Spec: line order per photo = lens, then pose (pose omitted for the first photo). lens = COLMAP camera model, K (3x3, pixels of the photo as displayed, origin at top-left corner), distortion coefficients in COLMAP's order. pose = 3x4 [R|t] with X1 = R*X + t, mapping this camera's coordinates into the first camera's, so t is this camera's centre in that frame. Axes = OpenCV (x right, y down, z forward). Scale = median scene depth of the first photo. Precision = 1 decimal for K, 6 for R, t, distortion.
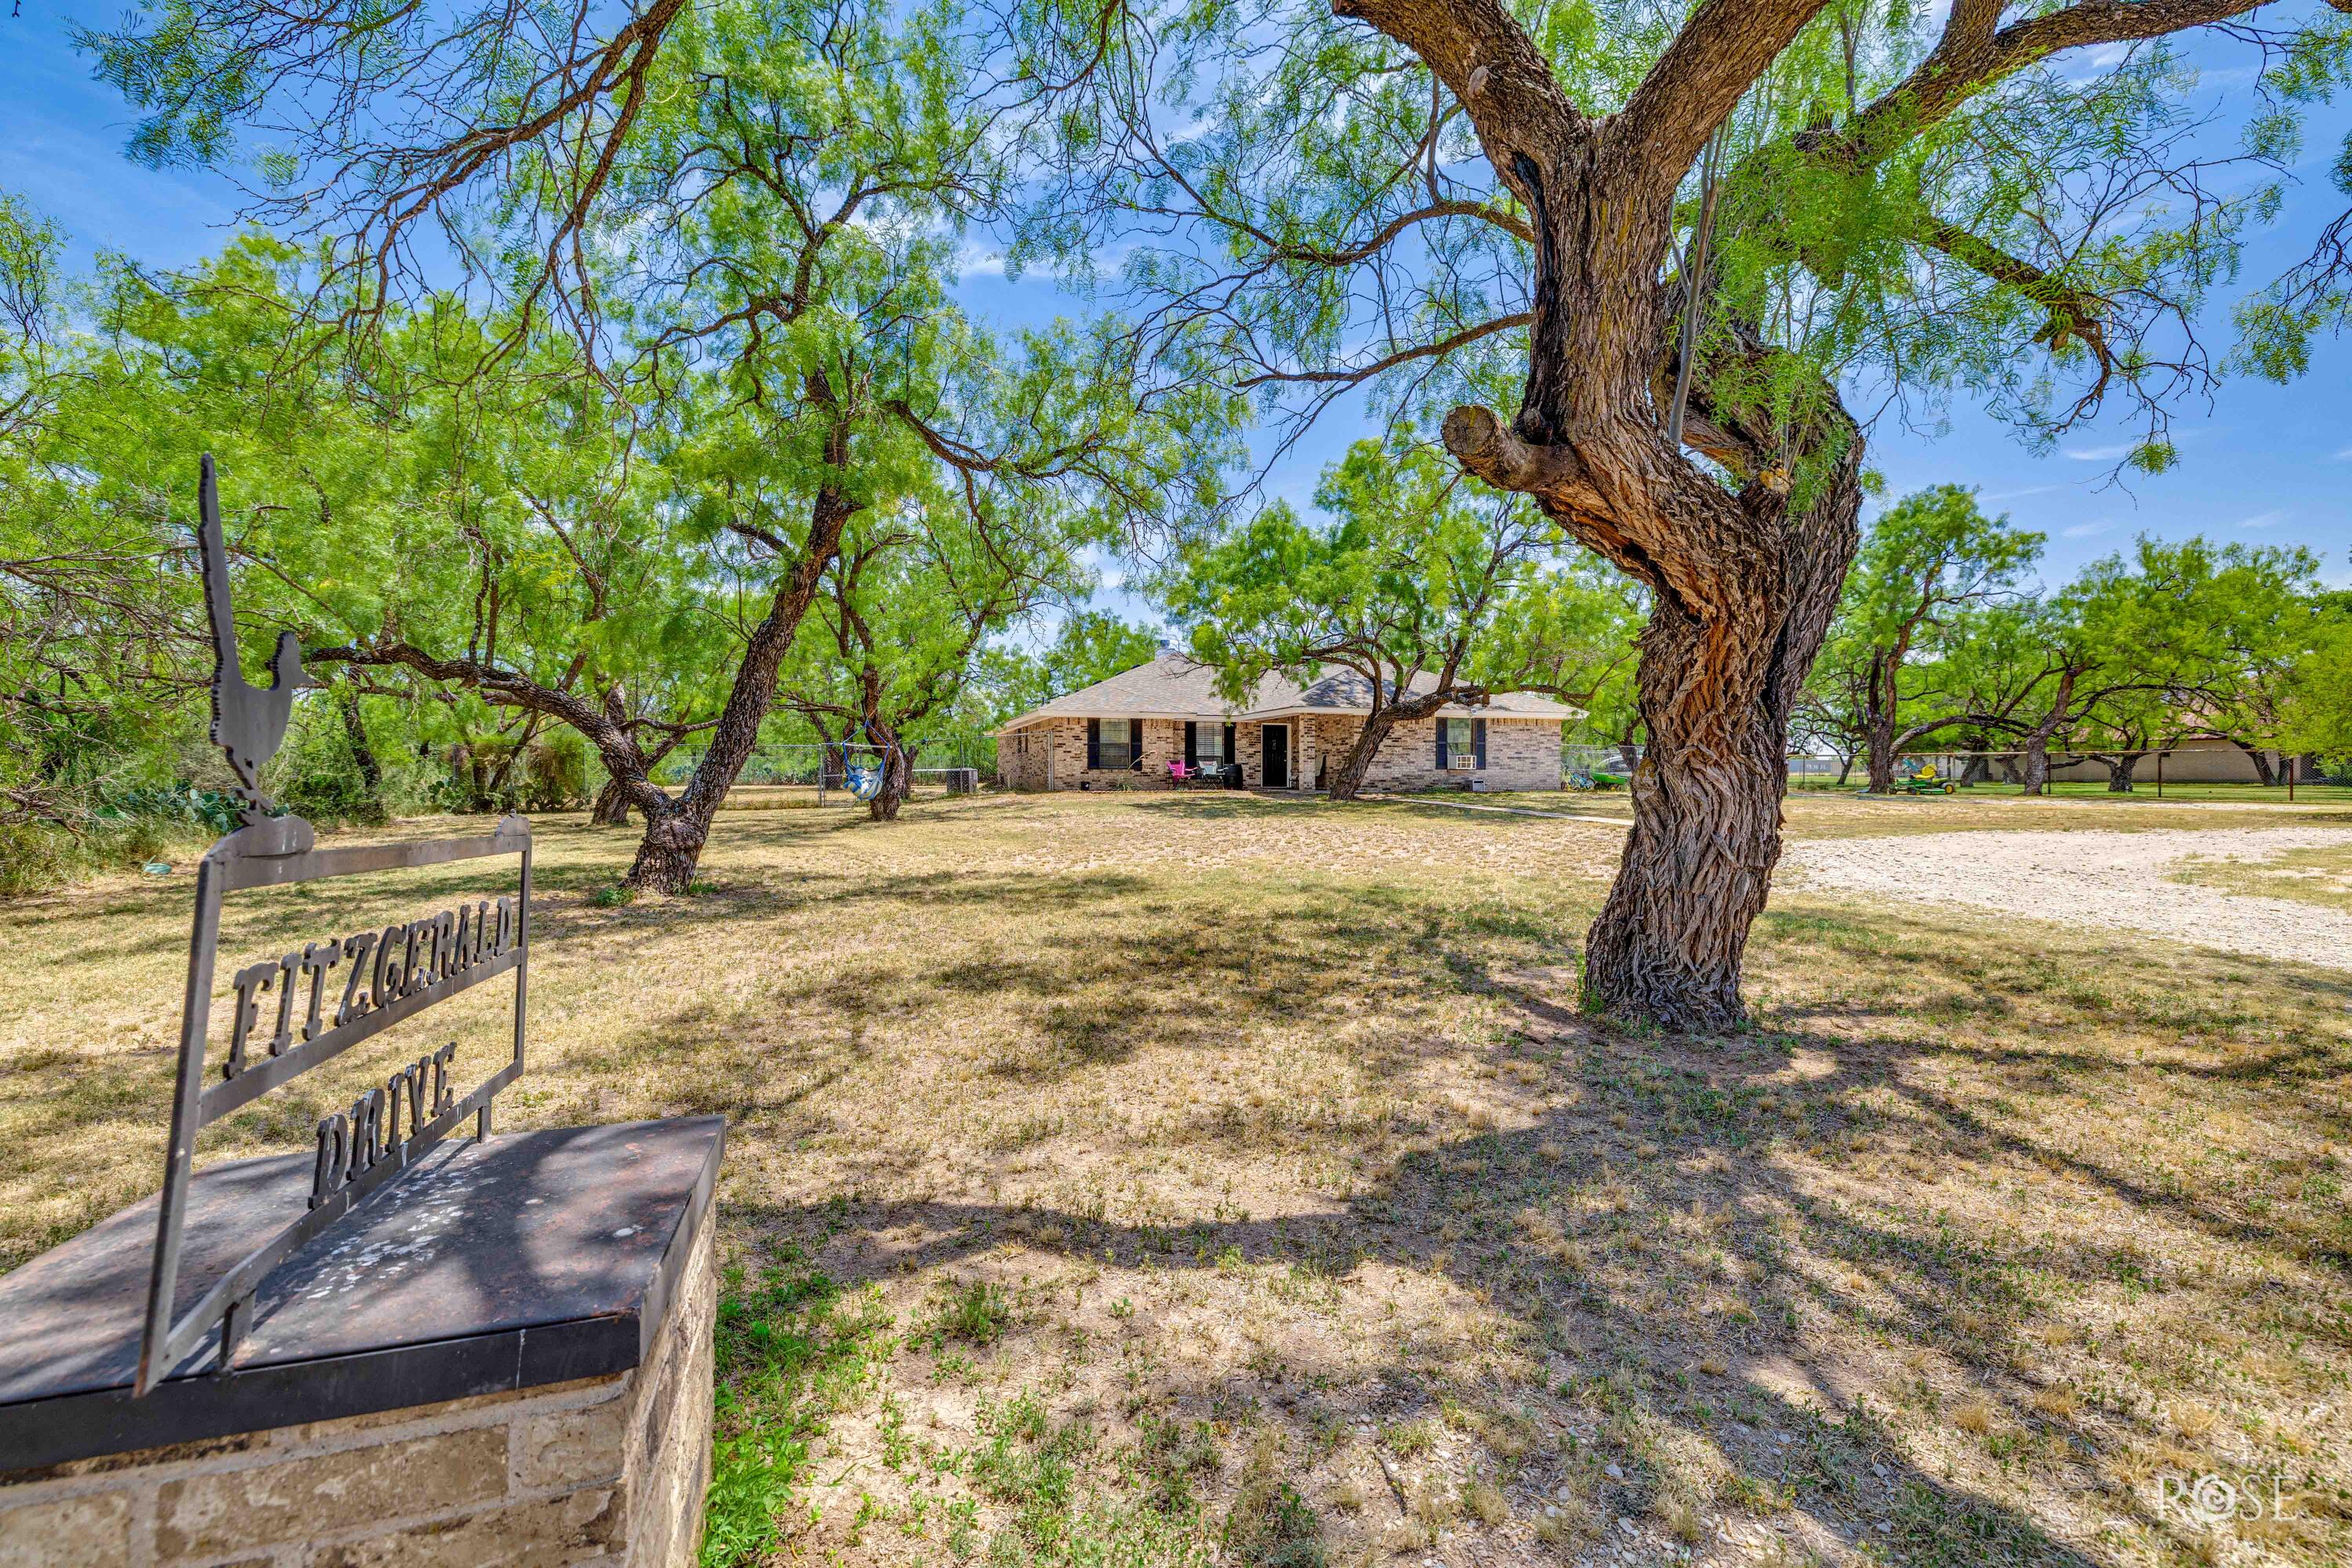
lens RADIAL K [[1043.2, 0, 1169.5], [0, 1043.2, 772.0], [0, 0, 1]] dist [0.006089, -0.000575]
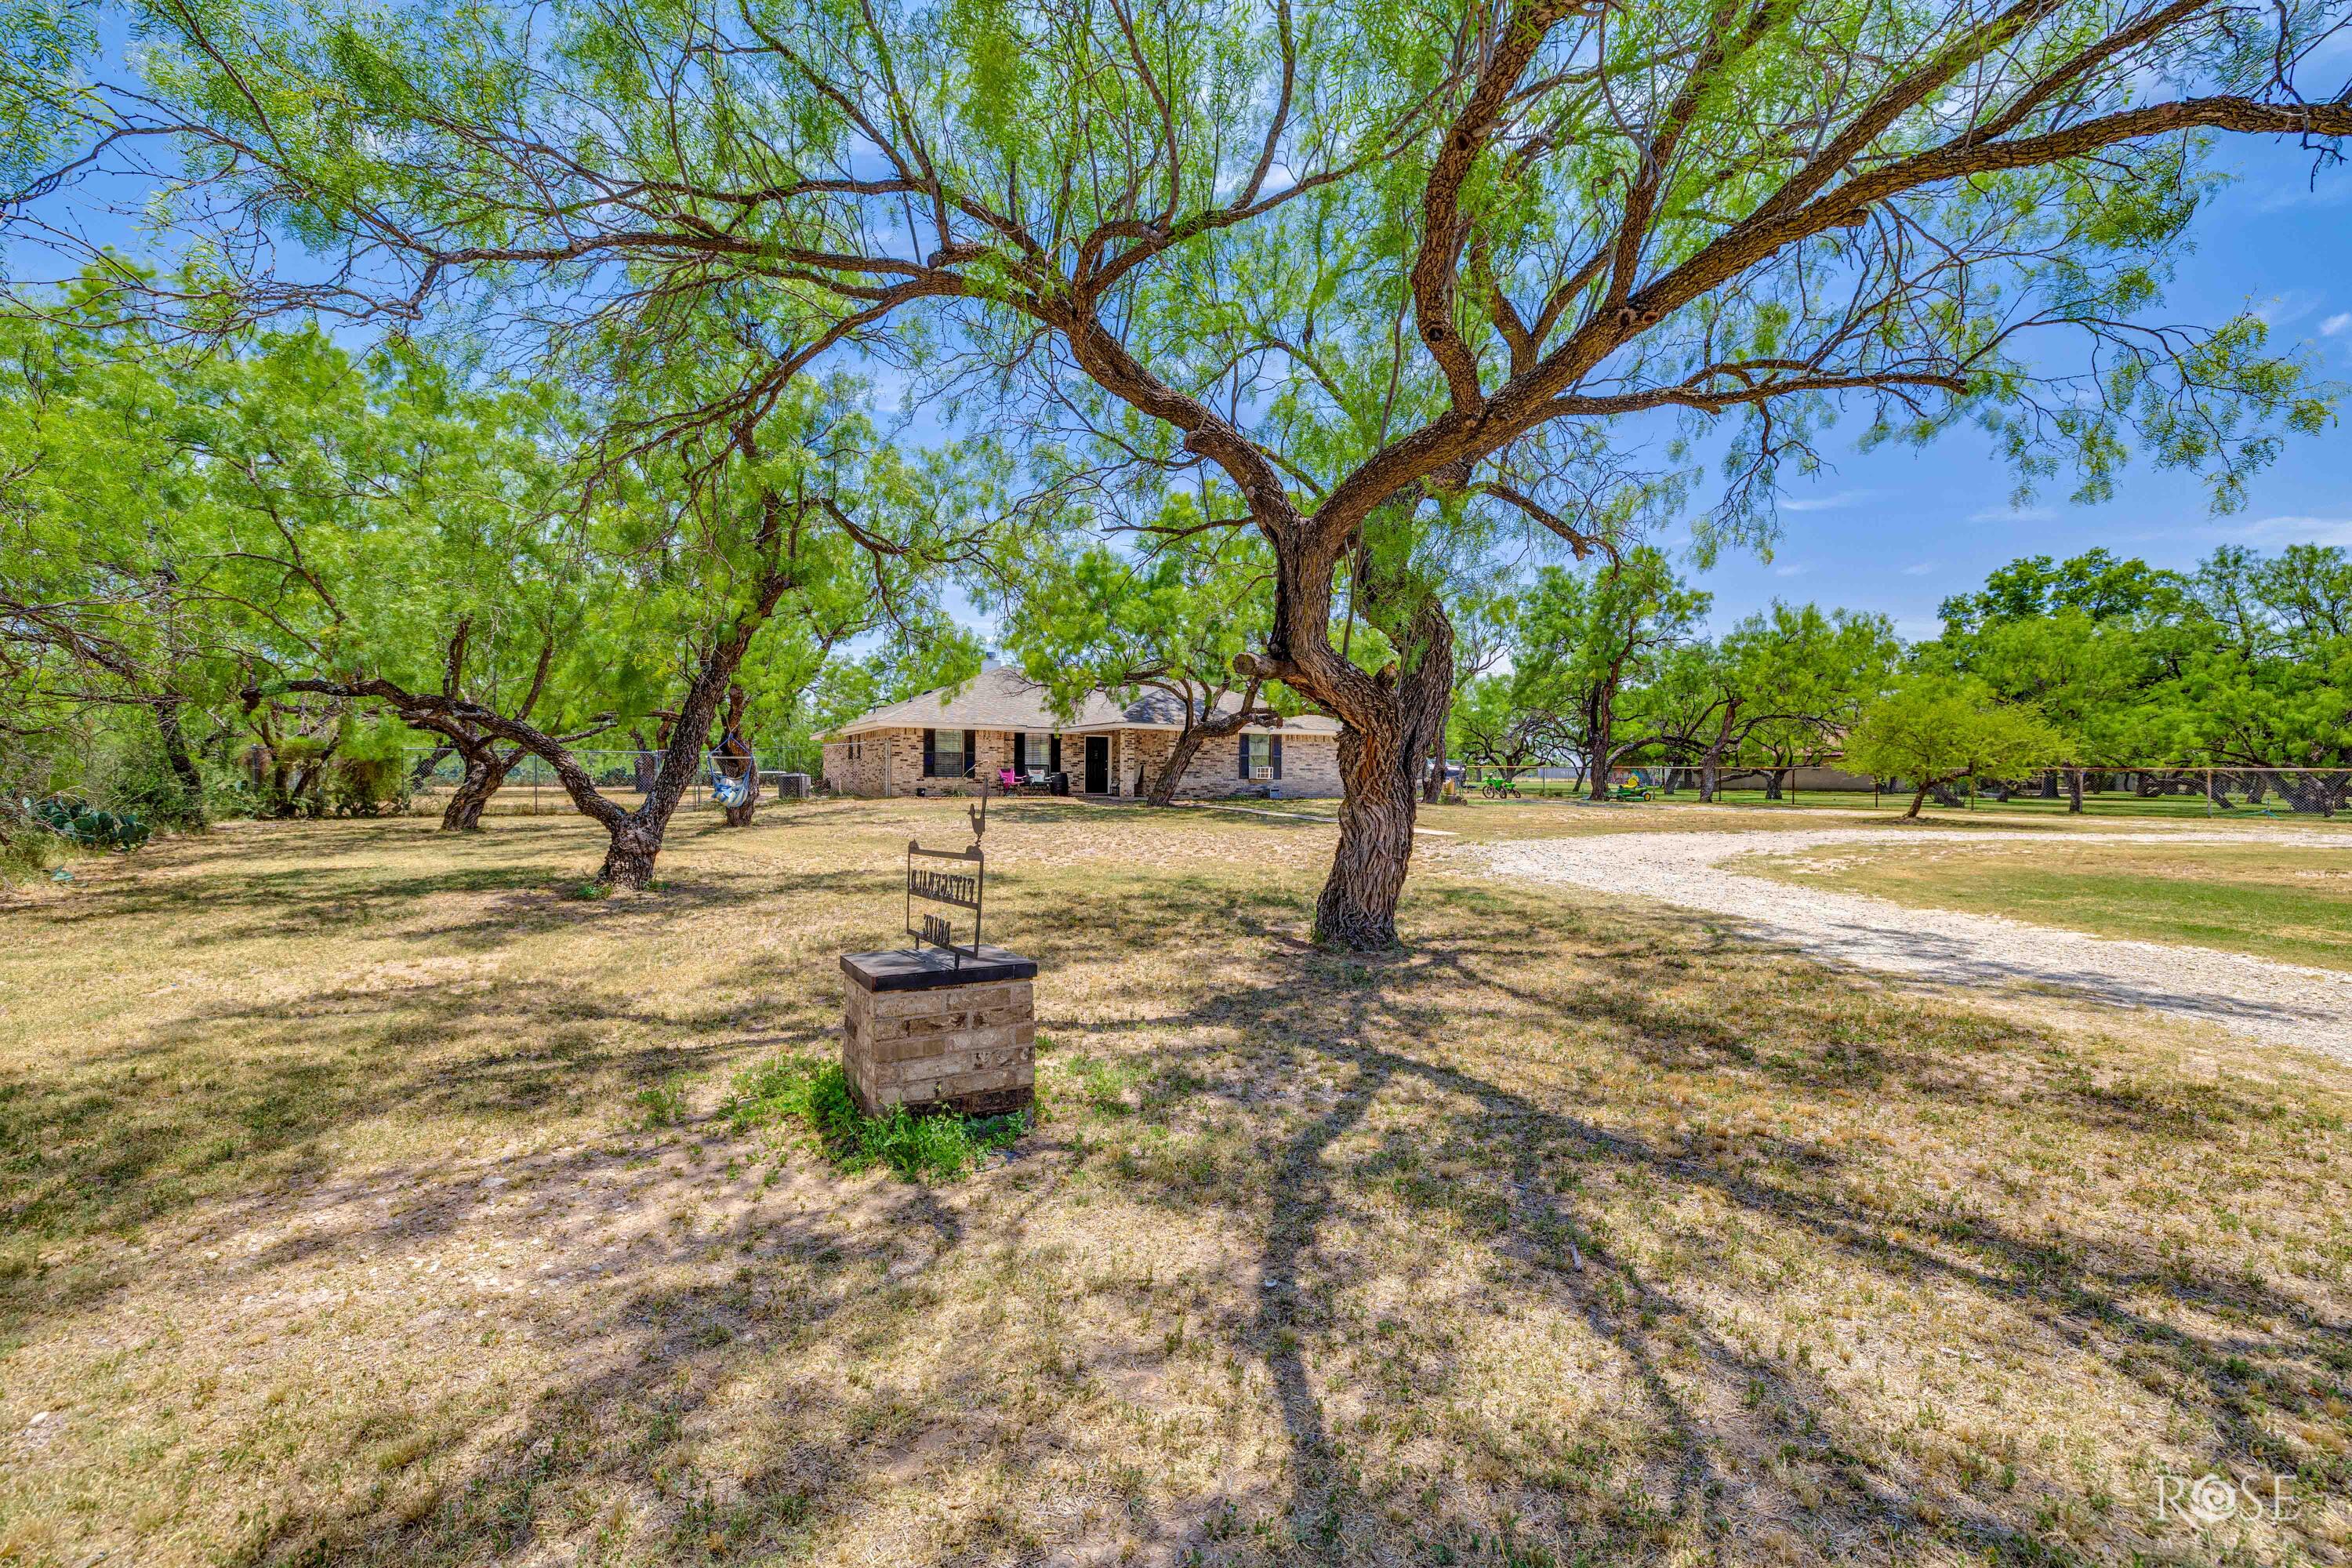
lens RADIAL K [[1043.2, 0, 1178.6], [0, 1043.2, 781.4], [0, 0, 1]] dist [0.006089, -0.000575]
pose [[0.981965, 0.005810, 0.188973, -0.026603], [-0.007375, 0.999944, 0.007577, -0.008756], [-0.188918, -0.008834, 0.981953, -0.114244]]
